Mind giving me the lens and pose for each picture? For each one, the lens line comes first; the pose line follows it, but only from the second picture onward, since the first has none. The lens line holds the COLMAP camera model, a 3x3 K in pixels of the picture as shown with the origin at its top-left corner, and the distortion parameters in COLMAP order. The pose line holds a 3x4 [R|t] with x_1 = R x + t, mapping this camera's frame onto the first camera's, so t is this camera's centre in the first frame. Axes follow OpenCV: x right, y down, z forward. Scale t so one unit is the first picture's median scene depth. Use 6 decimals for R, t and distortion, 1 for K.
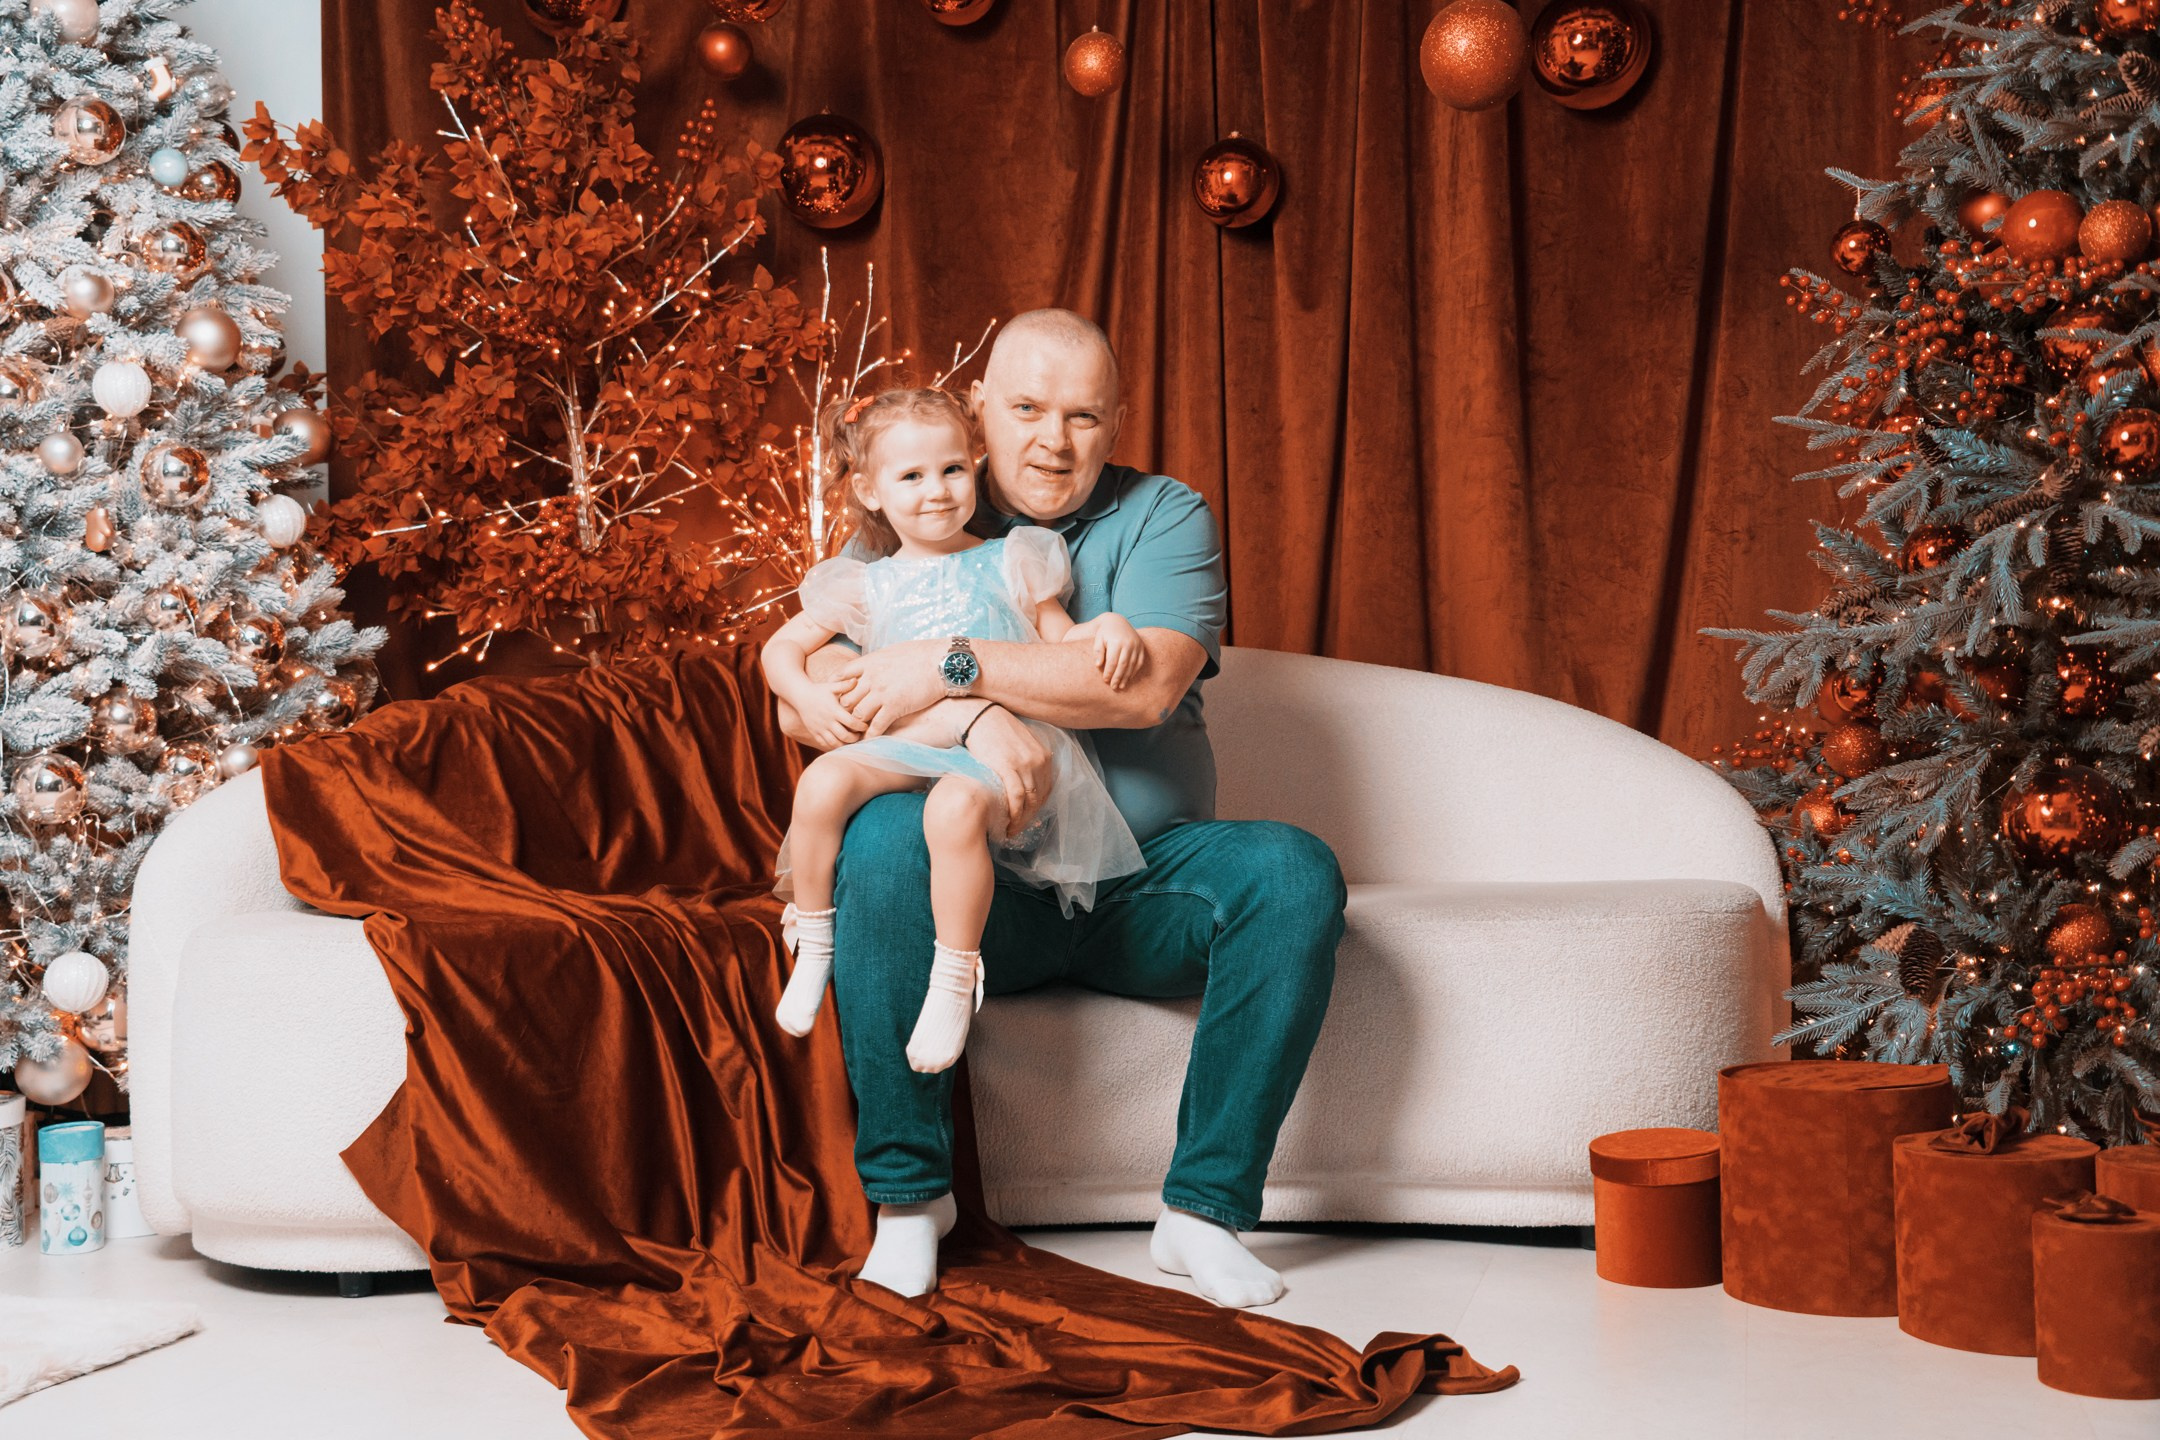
lens RADIAL K [[2470.1, 0, 1076.9], [0, 2470.1, 720.4], [0, 0, 1]] dist [0.050990, 0.000000]
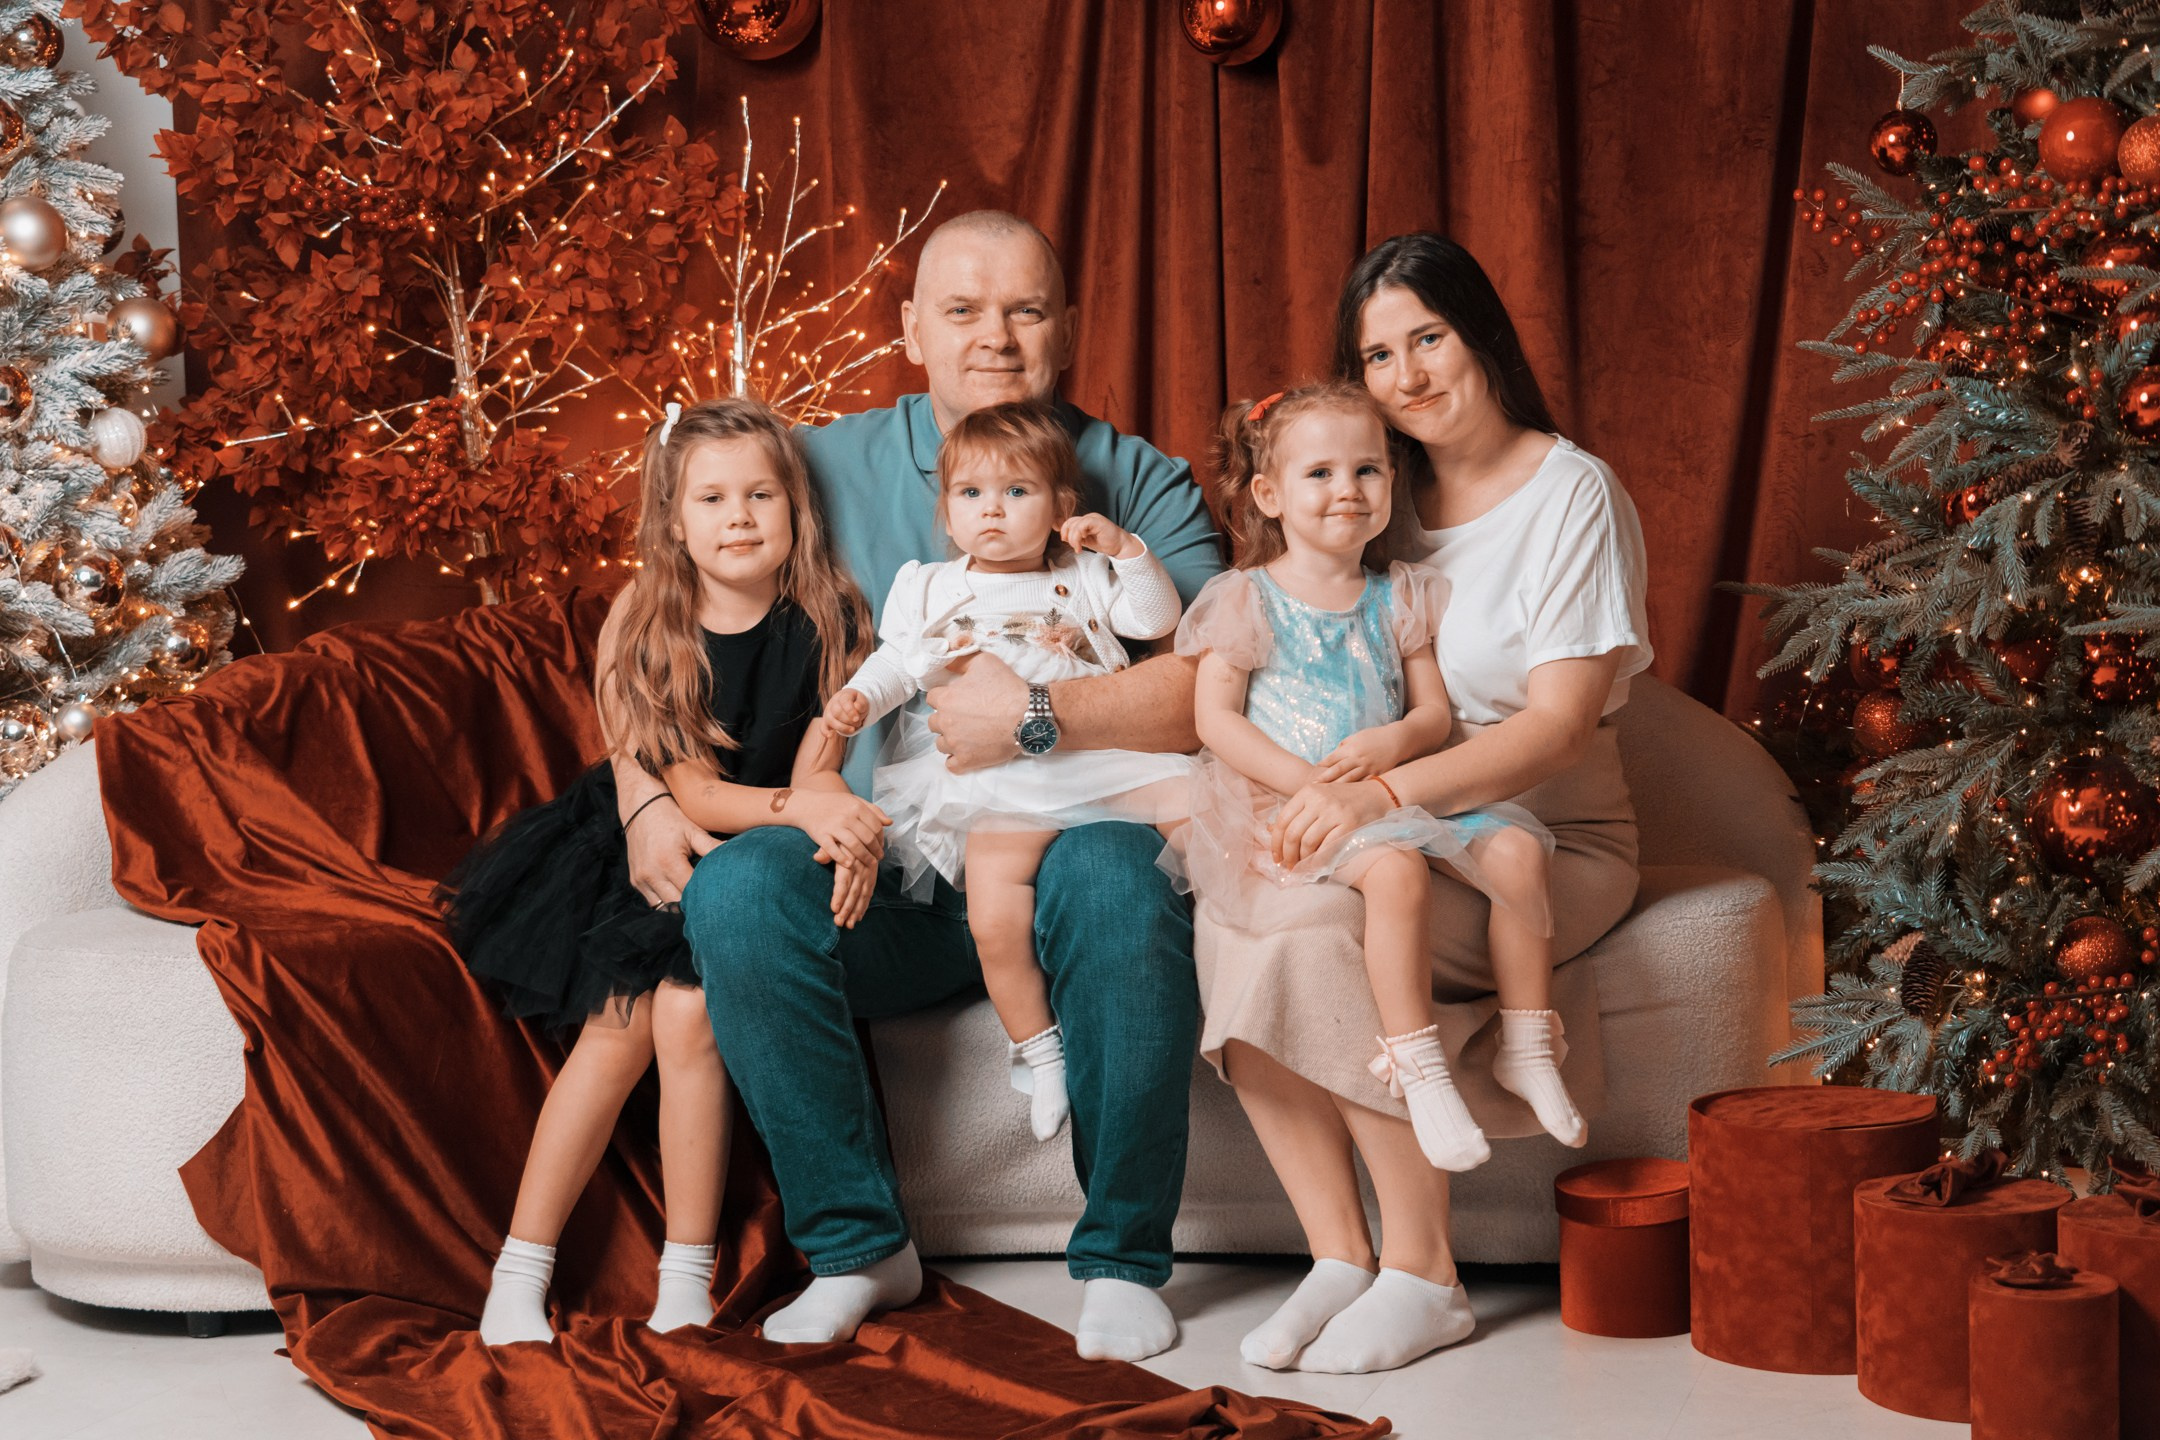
lens RADIAL K [[3262.9, 0, 1088.5], [0, 3262.9, 728.9], [0, 0, 1]] dist [0.047998, 0.000000]
pose [[0.998979, -0.003141, -0.045072, 0.069718], [0.006476, 0.997235, 0.074035, -0.061040], [0.044715, -0.074251, 0.996237, -0.134370]]
